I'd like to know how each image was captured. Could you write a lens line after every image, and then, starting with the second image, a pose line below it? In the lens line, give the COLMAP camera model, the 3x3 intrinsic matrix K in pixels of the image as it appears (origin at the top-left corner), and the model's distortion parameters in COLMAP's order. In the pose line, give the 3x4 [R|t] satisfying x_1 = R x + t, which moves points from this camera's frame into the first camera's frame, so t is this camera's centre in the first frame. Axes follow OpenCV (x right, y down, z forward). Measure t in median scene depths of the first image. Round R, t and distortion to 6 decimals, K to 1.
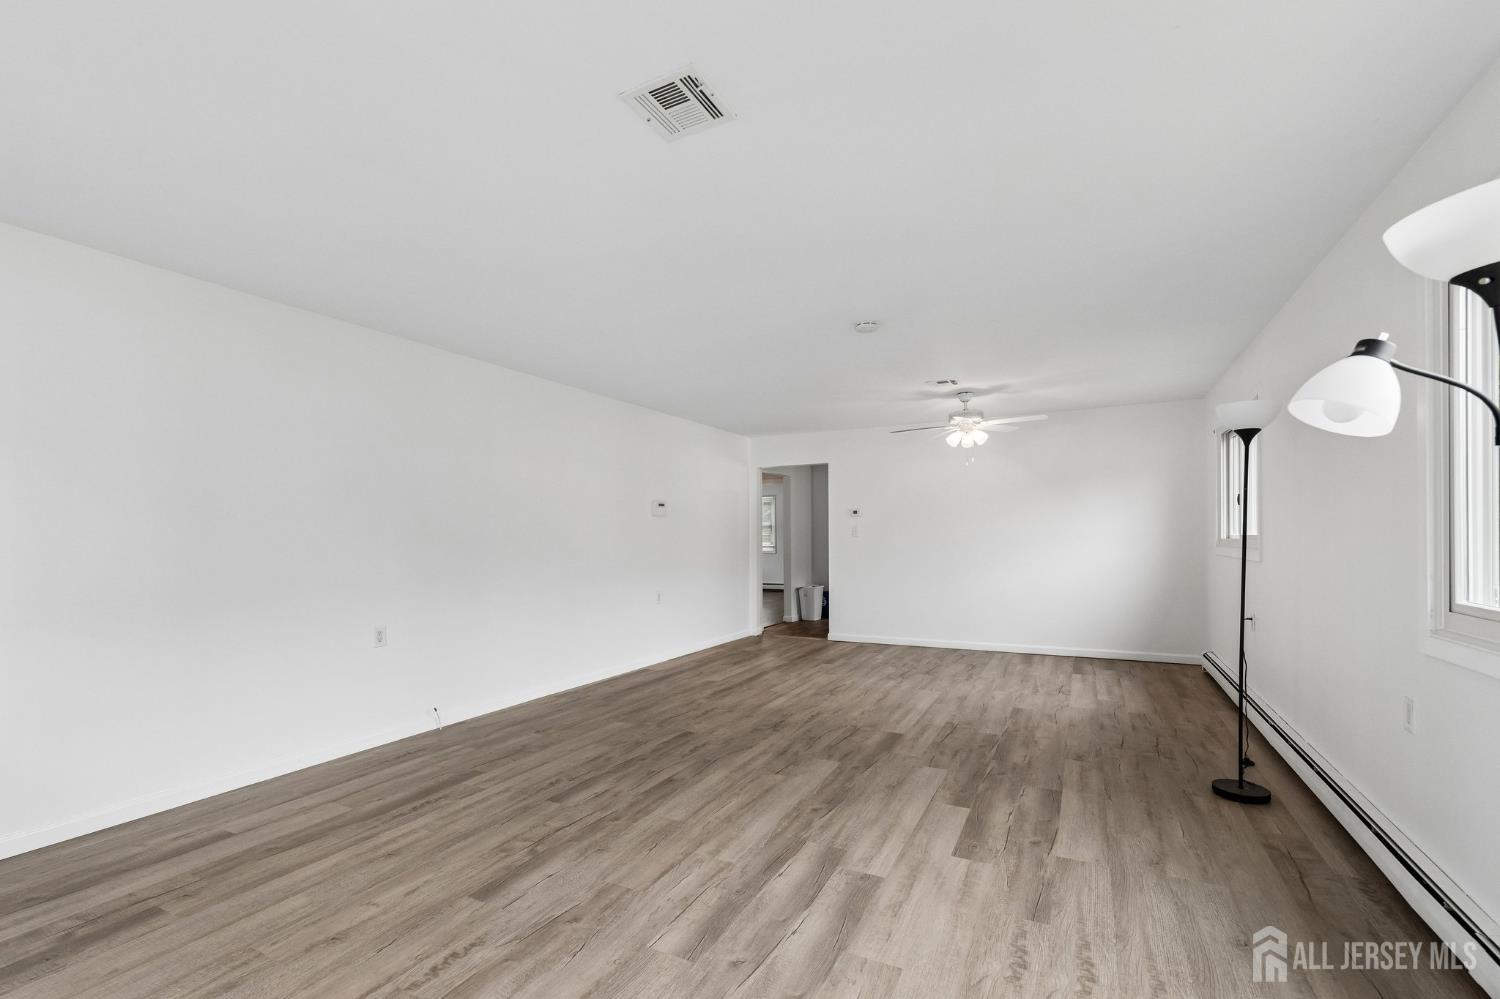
lens RADIAL K [[660.2, 0, 748.2], [0, 660.2, 535.4], [0, 0, 1]] dist [-0.000667, 0.000190]
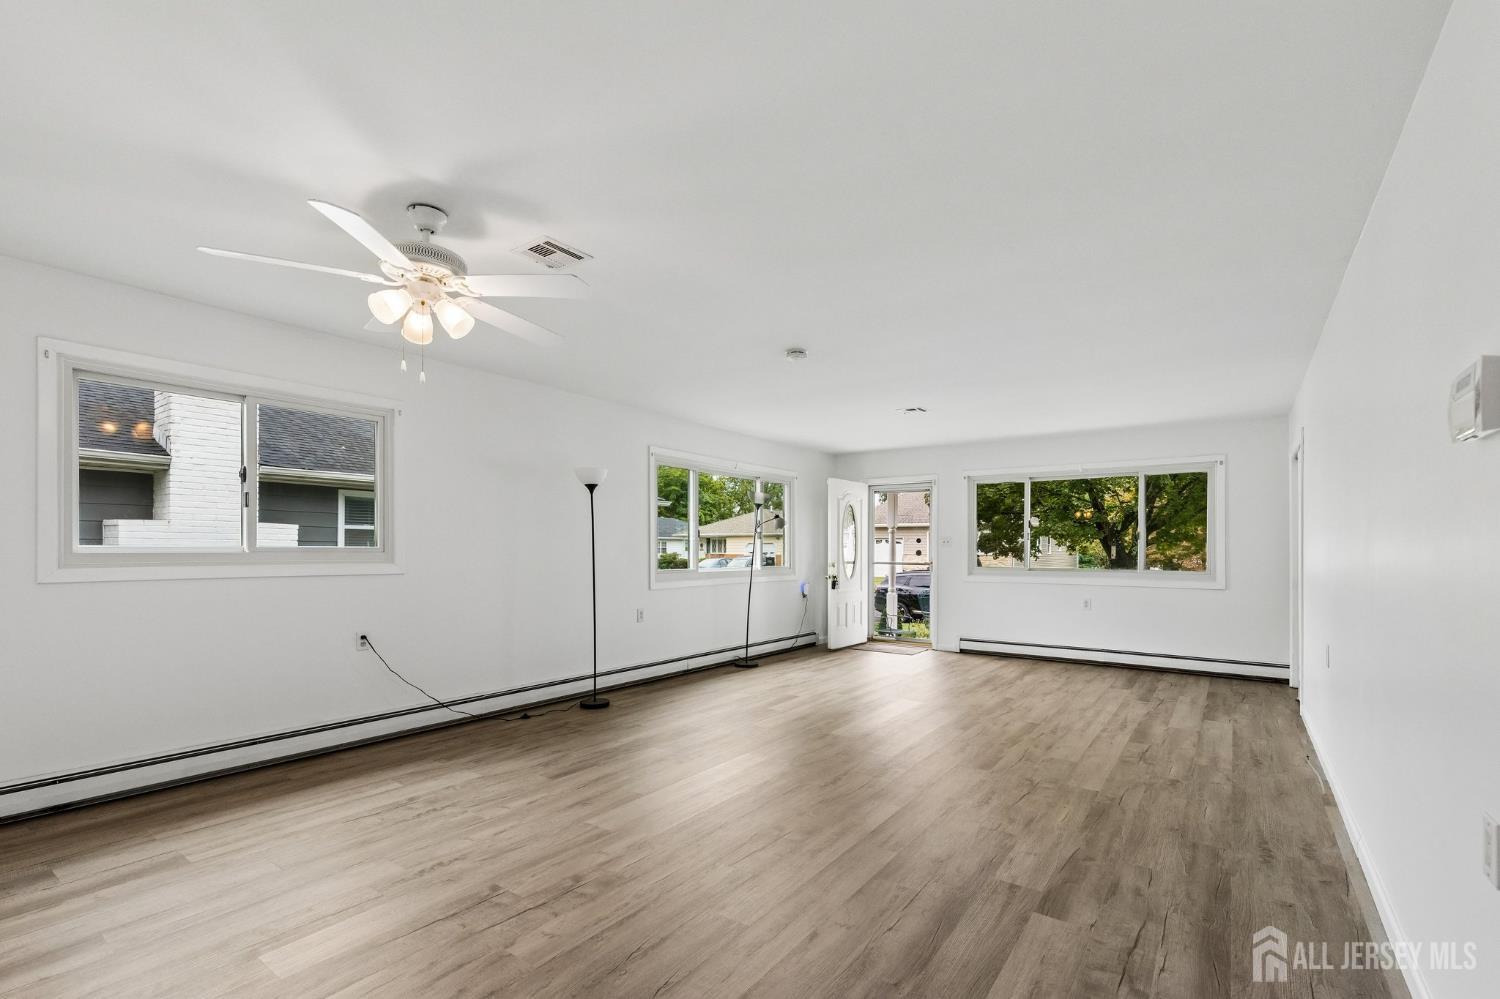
lens RADIAL K [[660.2, 0, 748.2], [0, 660.2, 535.4], [0, 0, 1]] dist [-0.000667, 0.000190]
pose [[-0.987340, 0.006772, 0.158473, 0.082215], [0.002605, 0.999646, -0.026492, 0.009836], [-0.158597, -0.025743, -0.987008, 1.997347]]
